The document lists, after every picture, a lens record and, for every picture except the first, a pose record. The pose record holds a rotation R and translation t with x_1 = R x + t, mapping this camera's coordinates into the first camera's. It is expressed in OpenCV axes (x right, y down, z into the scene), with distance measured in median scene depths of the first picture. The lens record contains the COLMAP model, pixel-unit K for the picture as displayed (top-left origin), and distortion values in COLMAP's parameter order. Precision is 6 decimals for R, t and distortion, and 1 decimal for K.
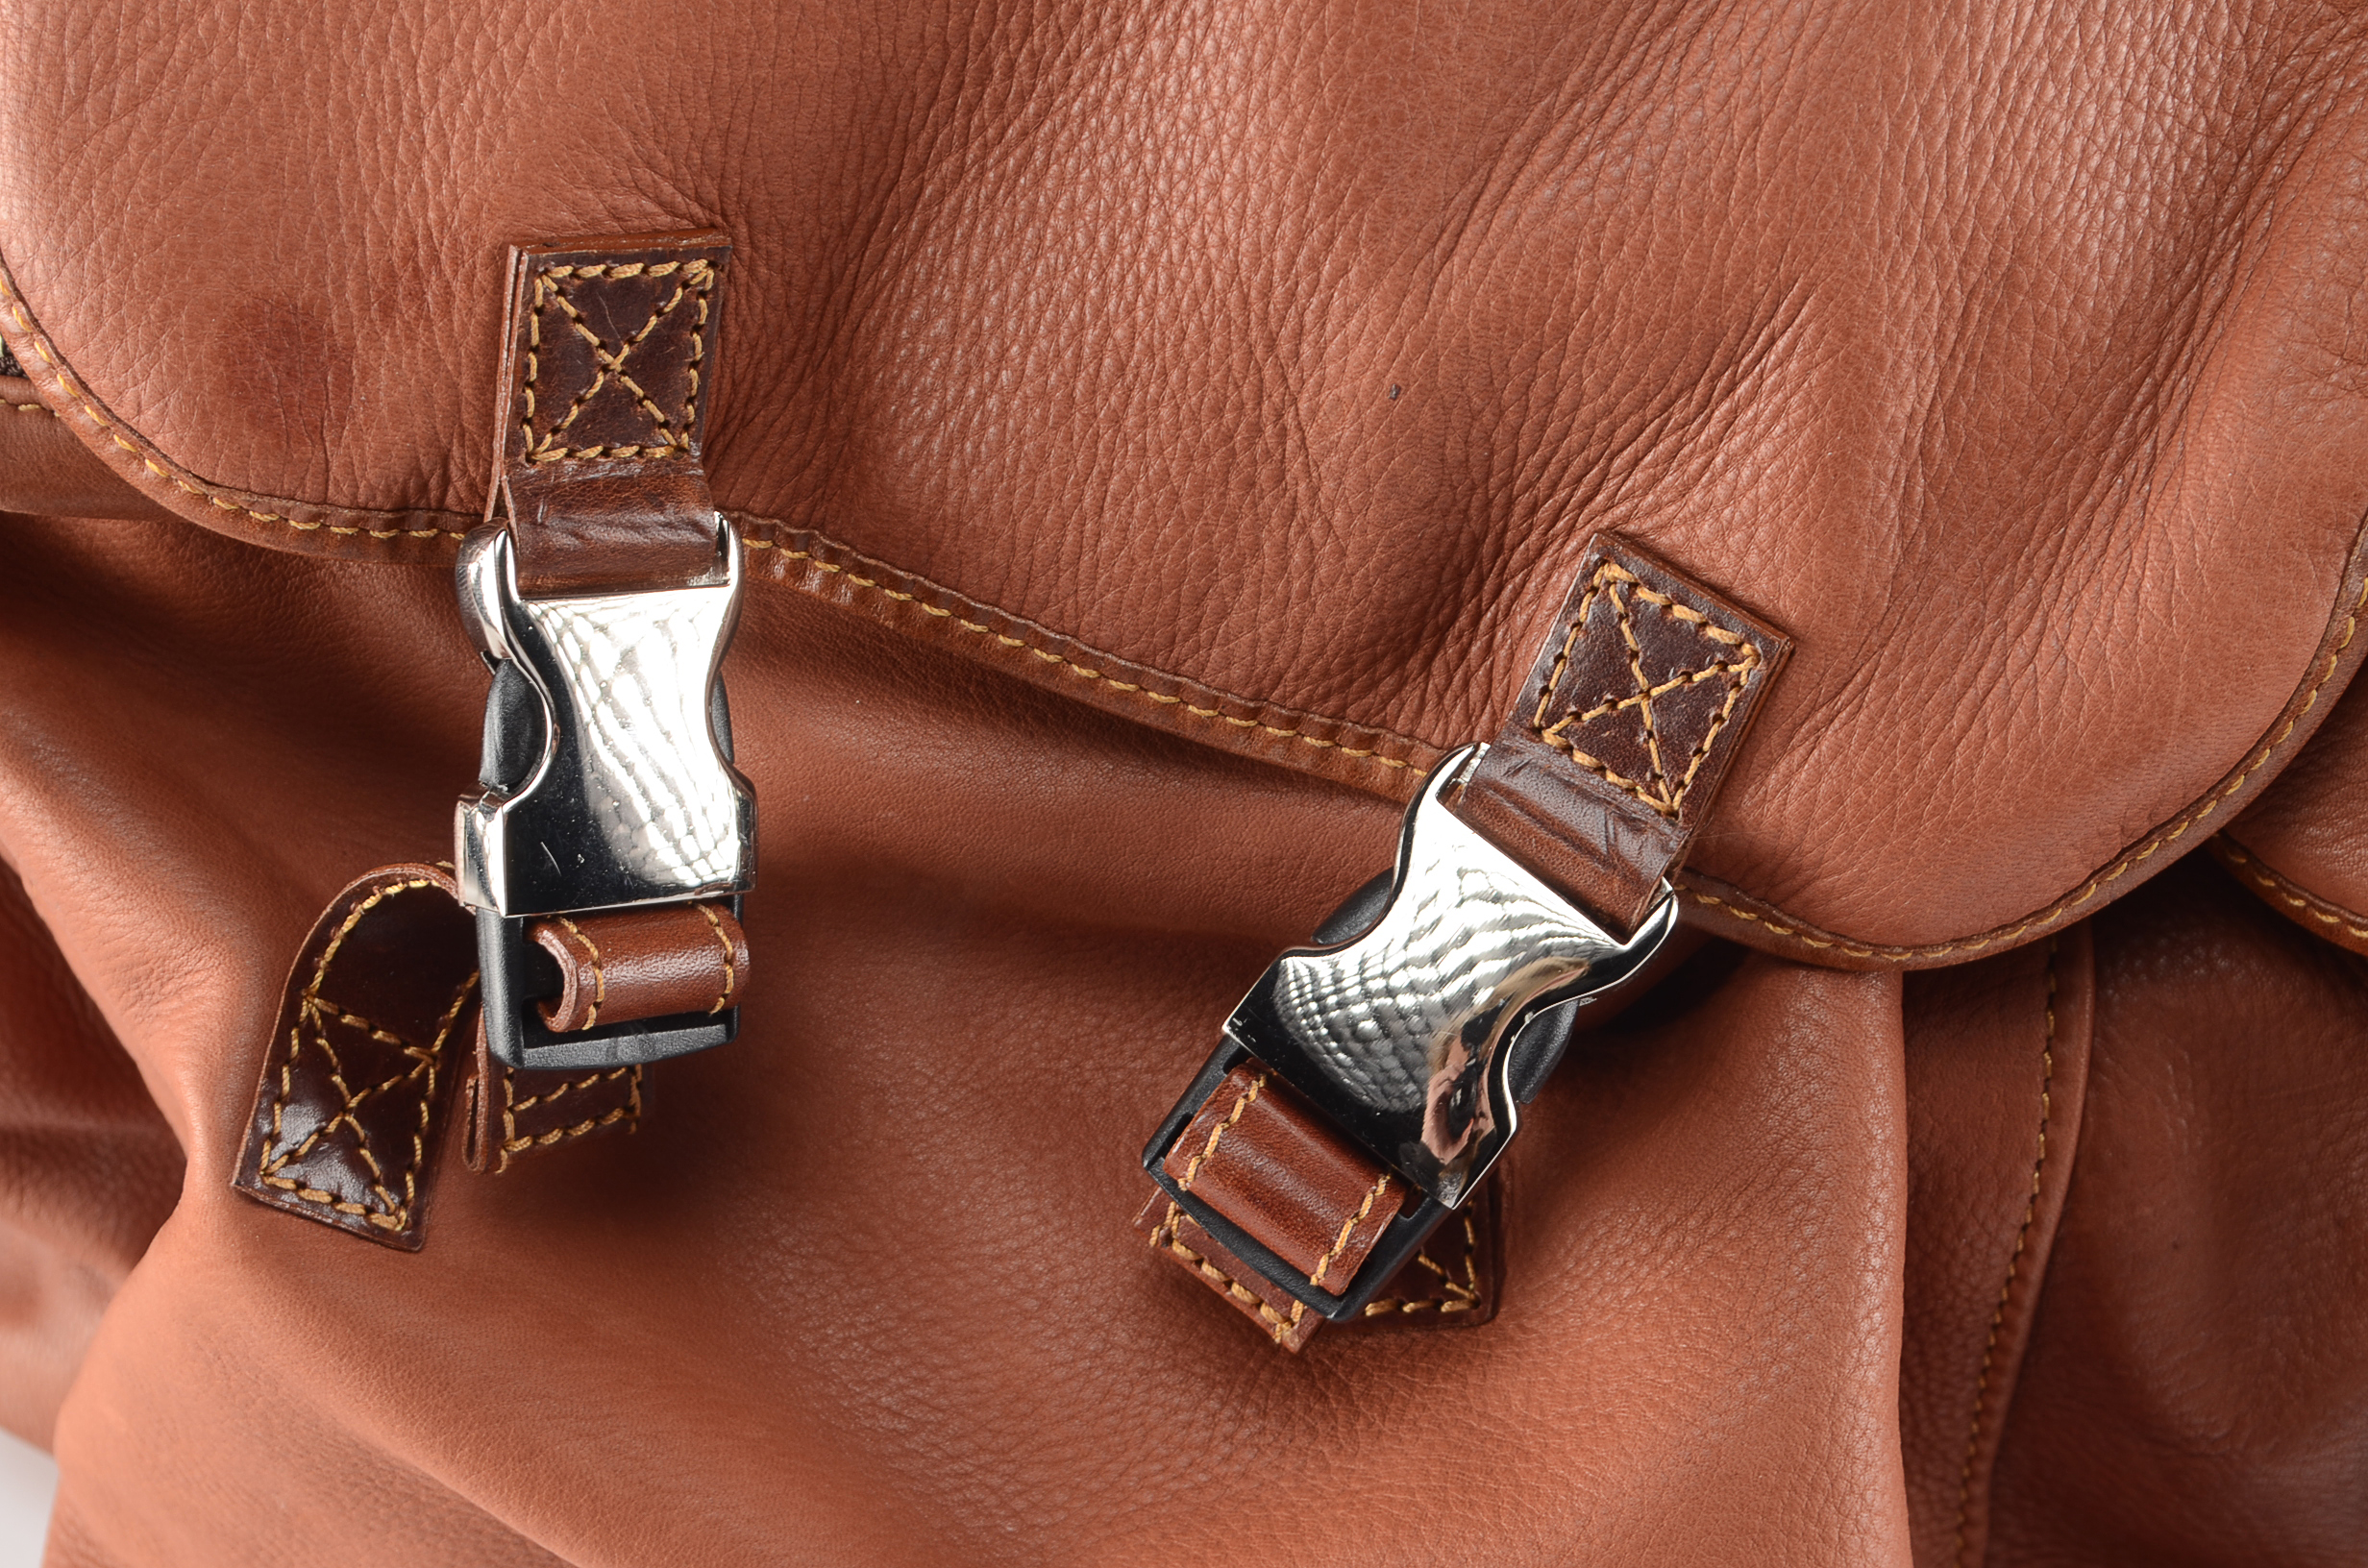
lens RADIAL K [[4730.0, 0, 1174.3], [0, 4730.0, 786.6], [0, 0, 1]] dist [0.034049, 0.000000]
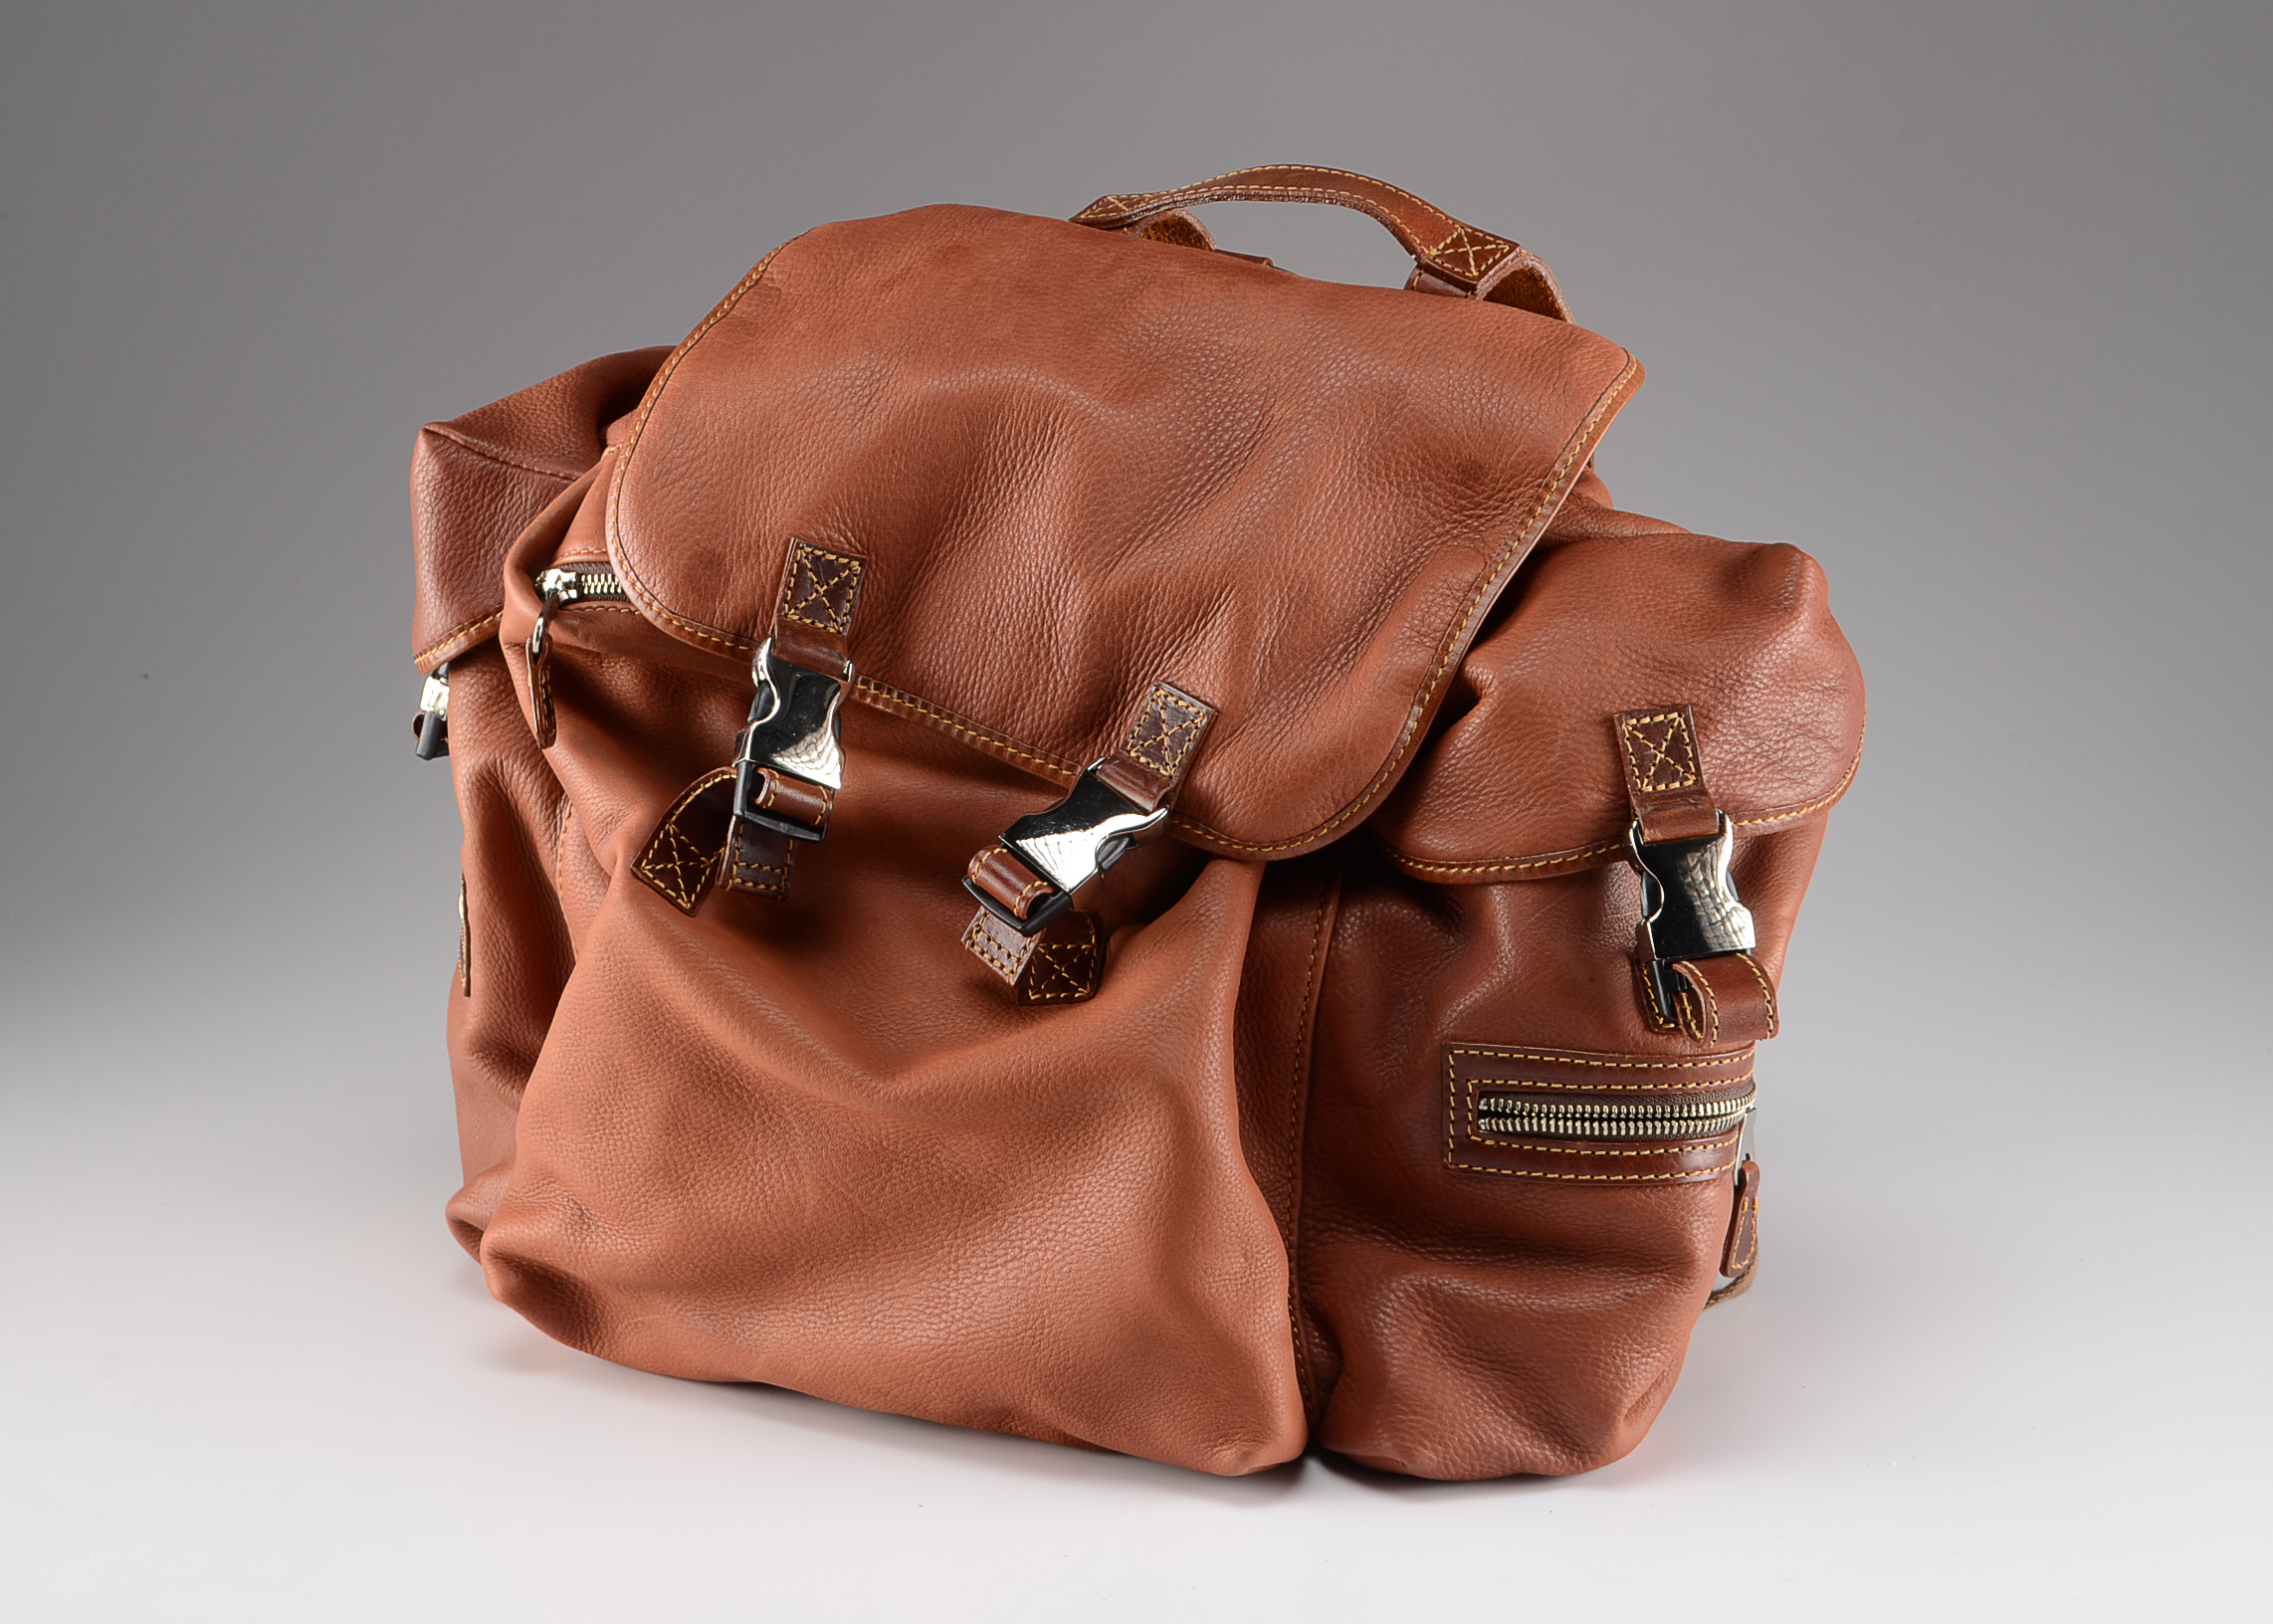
lens RADIAL K [[5650.5, 0, 1137.7], [0, 5650.5, 811.0], [0, 0, 1]] dist [-0.088484, 0.000000]
pose [[0.986524, 0.095556, -0.132811, 0.529807], [-0.147534, 0.870466, -0.469599, 1.582694], [0.070734, 0.482865, 0.872833, -1.870842]]
